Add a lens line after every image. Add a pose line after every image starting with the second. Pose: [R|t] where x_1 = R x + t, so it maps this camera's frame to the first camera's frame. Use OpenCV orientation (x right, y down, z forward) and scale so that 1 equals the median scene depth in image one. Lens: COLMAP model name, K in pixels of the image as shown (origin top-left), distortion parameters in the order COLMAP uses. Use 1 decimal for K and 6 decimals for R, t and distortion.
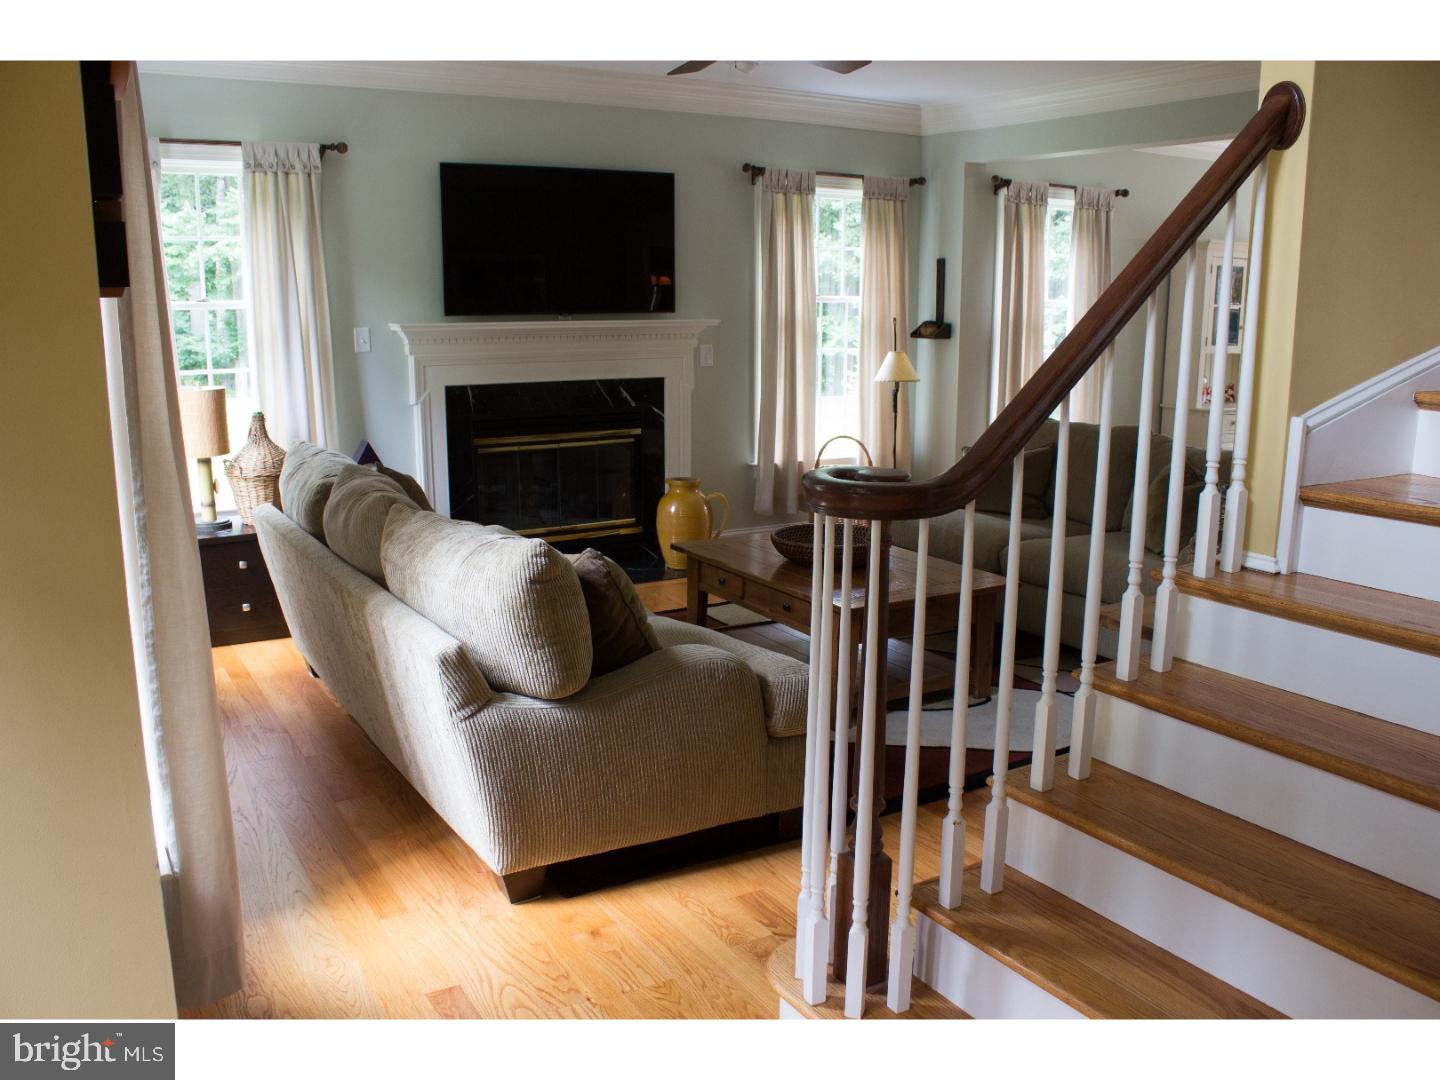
lens RADIAL K [[1269.4, 0, 708.4], [0, 1269.4, 559.1], [0, 0, 1]] dist [-0.162756, 0.165770]
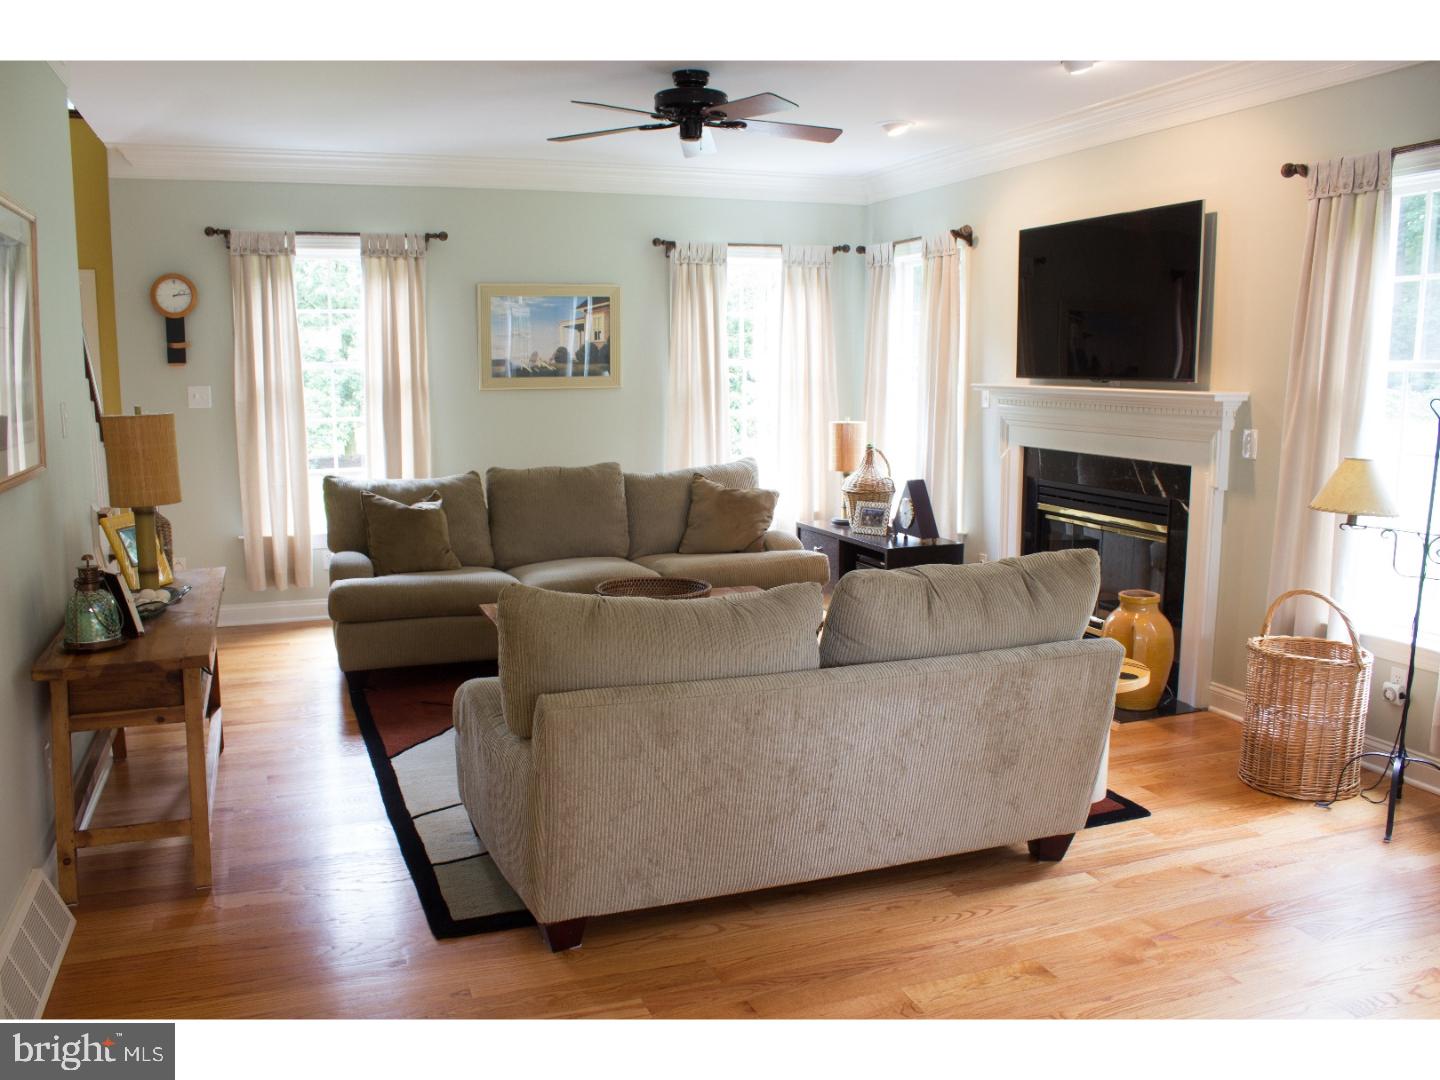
lens RADIAL K [[1269.4, 0, 708.4], [0, 1269.4, 559.1], [0, 0, 1]] dist [-0.162756, 0.165770]
pose [[-0.213063, 0.147532, -0.965836, 0.770338], [-0.198580, 0.961362, 0.190655, -0.174812], [0.956645, 0.232417, -0.175534, 0.864916]]
